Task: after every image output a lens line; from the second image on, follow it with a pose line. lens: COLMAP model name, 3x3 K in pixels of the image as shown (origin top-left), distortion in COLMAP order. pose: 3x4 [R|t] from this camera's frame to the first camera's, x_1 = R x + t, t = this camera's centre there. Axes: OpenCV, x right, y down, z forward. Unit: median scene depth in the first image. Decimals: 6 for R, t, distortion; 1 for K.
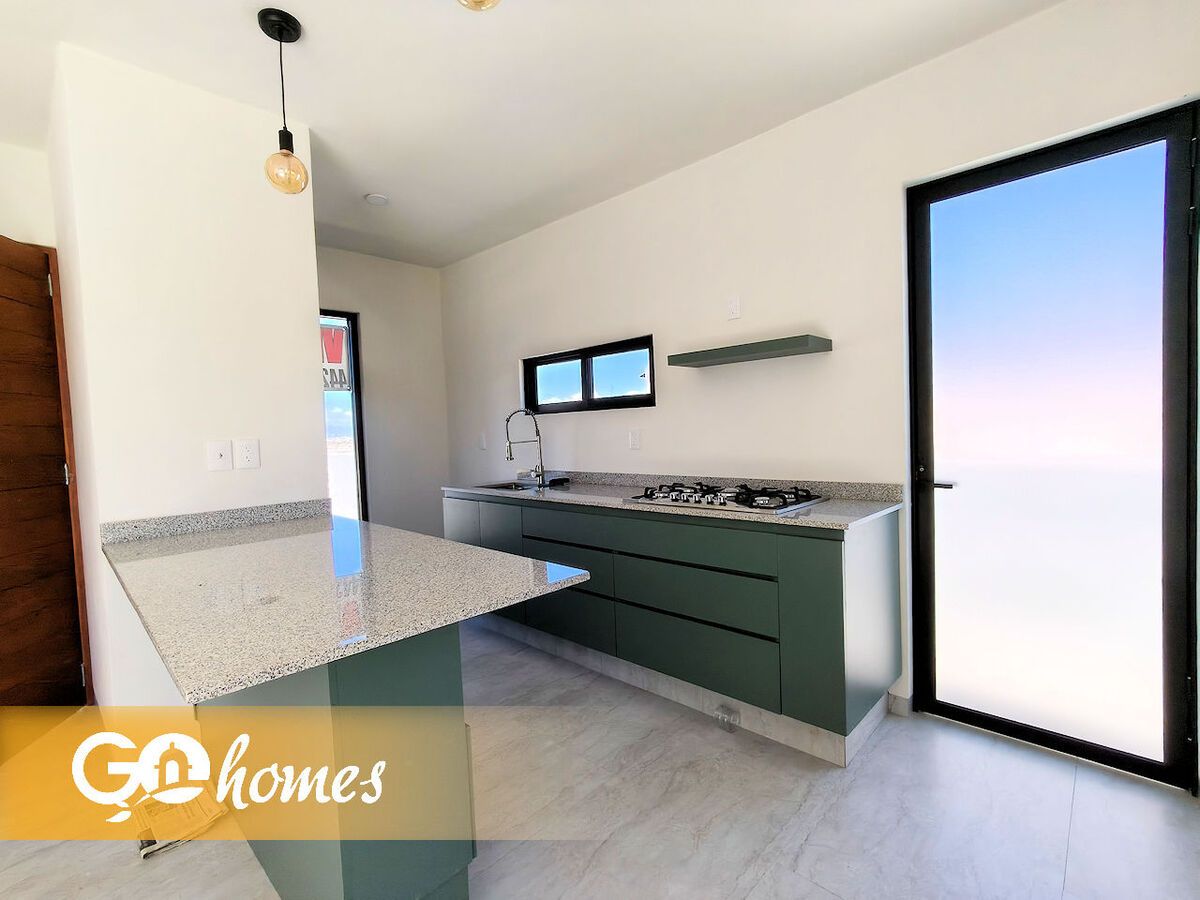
lens RADIAL K [[540.2, 0, 601.7], [0, 540.2, 451.8], [0, 0, 1]] dist [-0.006917, 0.004671]
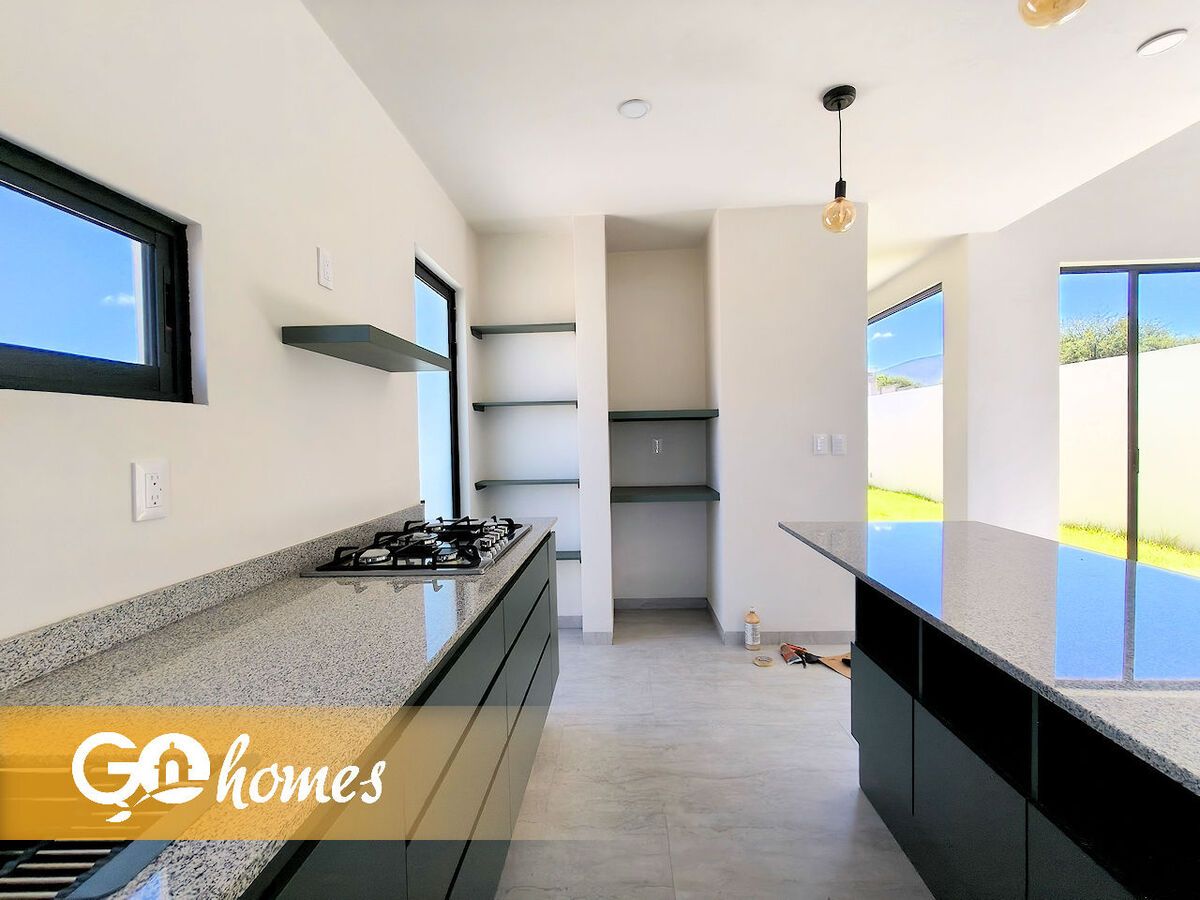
lens RADIAL K [[540.2, 0, 601.7], [0, 540.2, 451.8], [0, 0, 1]] dist [-0.006917, 0.004671]
pose [[-0.647714, 0.028923, 0.761334, -0.649198], [0.071310, 0.997194, 0.022785, -0.057859], [-0.758539, 0.069049, -0.647959, 1.681585]]
